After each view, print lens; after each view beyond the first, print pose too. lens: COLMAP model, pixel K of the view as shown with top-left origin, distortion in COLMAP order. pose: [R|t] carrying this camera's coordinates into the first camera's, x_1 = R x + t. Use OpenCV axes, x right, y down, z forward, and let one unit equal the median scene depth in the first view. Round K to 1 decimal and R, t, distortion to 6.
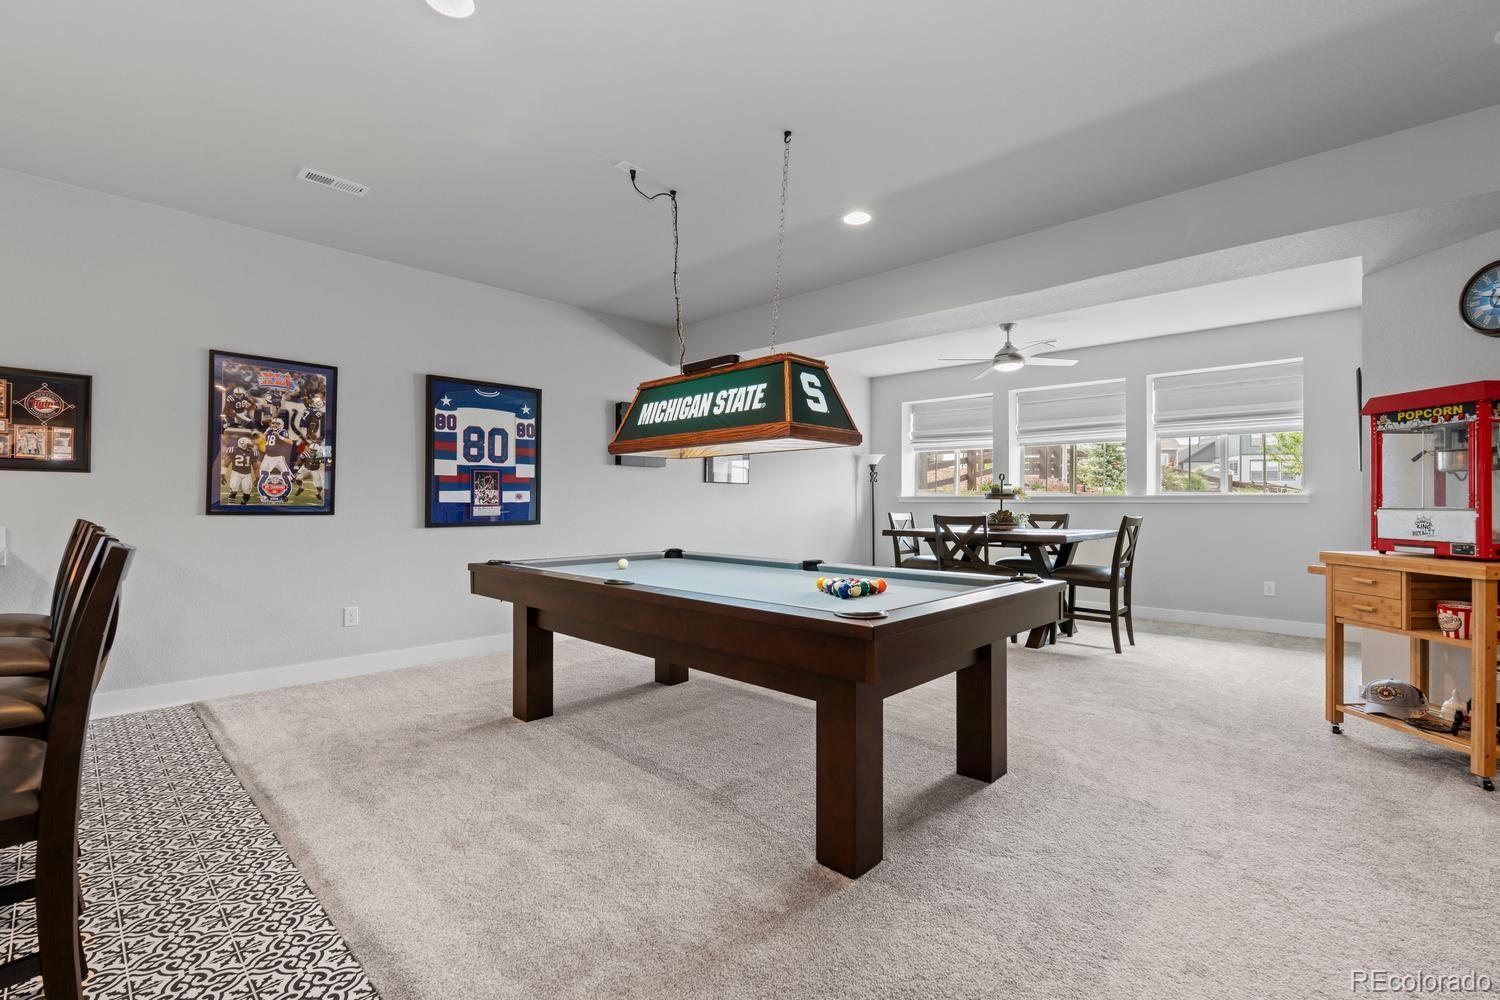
lens RADIAL K [[669.9, 0, 755.1], [0, 669.9, 502.5], [0, 0, 1]] dist [-0.000866, -0.000057]
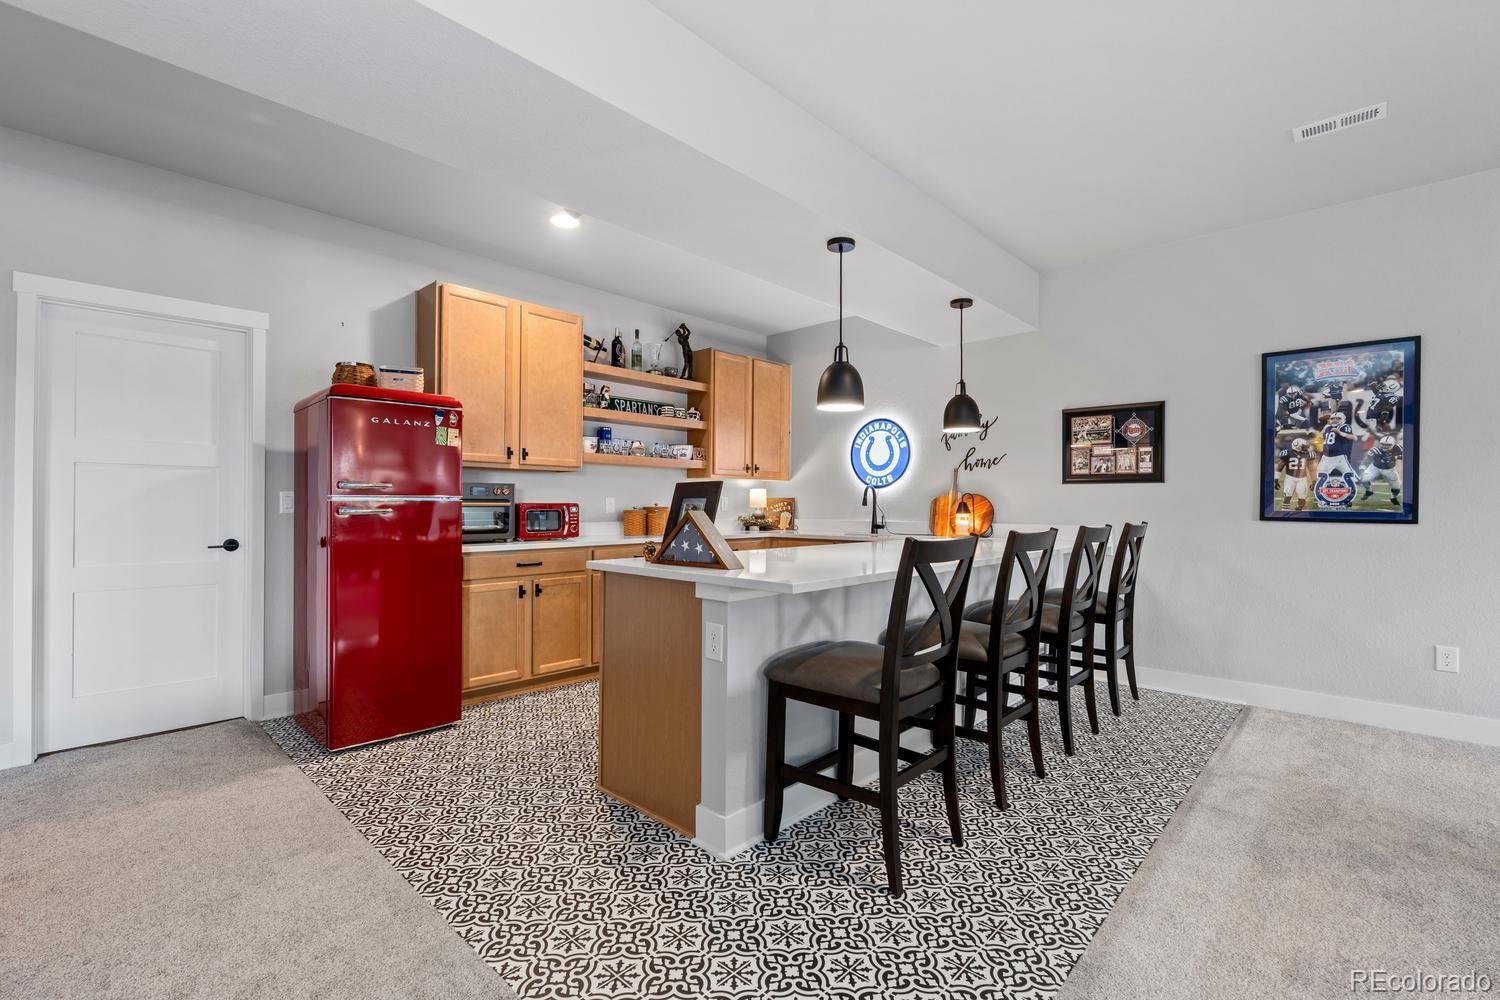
lens RADIAL K [[669.9, 0, 747.7], [0, 669.9, 502.7], [0, 0, 1]] dist [-0.000866, -0.000057]
pose [[0.005032, -0.006134, -0.999969, 0.167822], [-0.001763, 0.999980, -0.006143, -0.000375], [0.999986, 0.001794, 0.005021, 0.226872]]
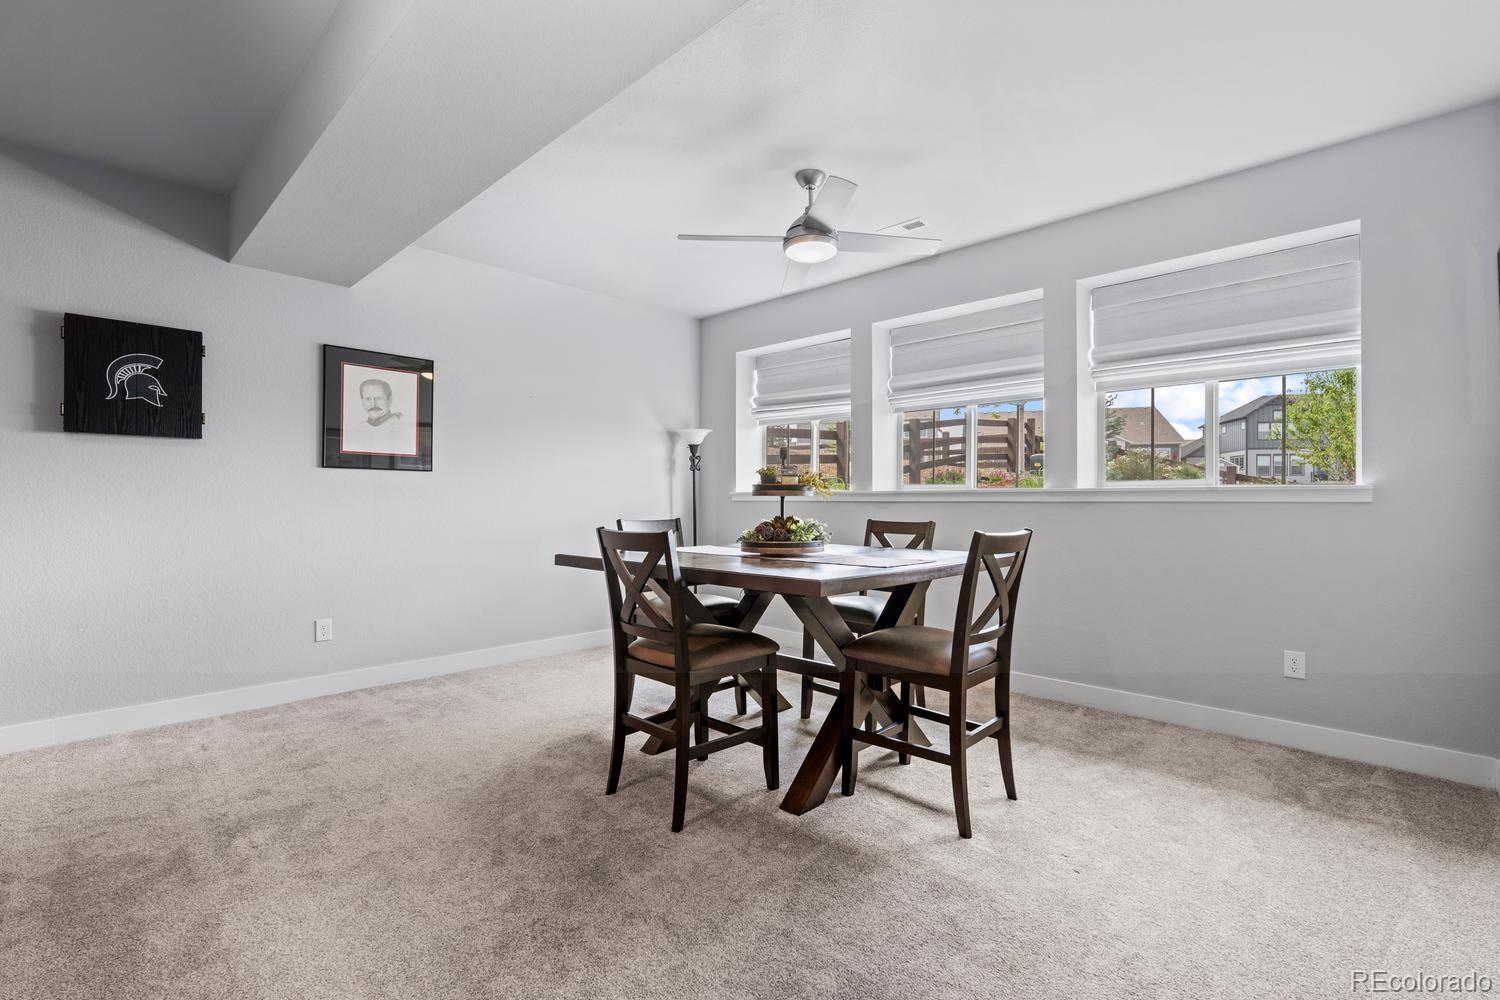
lens RADIAL K [[669.9, 0, 751.0], [0, 669.9, 499.7], [0, 0, 1]] dist [-0.000866, -0.000057]
pose [[0.999942, -0.000494, -0.010750, 0.112214], [0.000496, 1.000000, 0.000134, -0.000521], [0.010750, -0.000140, 0.999942, 0.151845]]
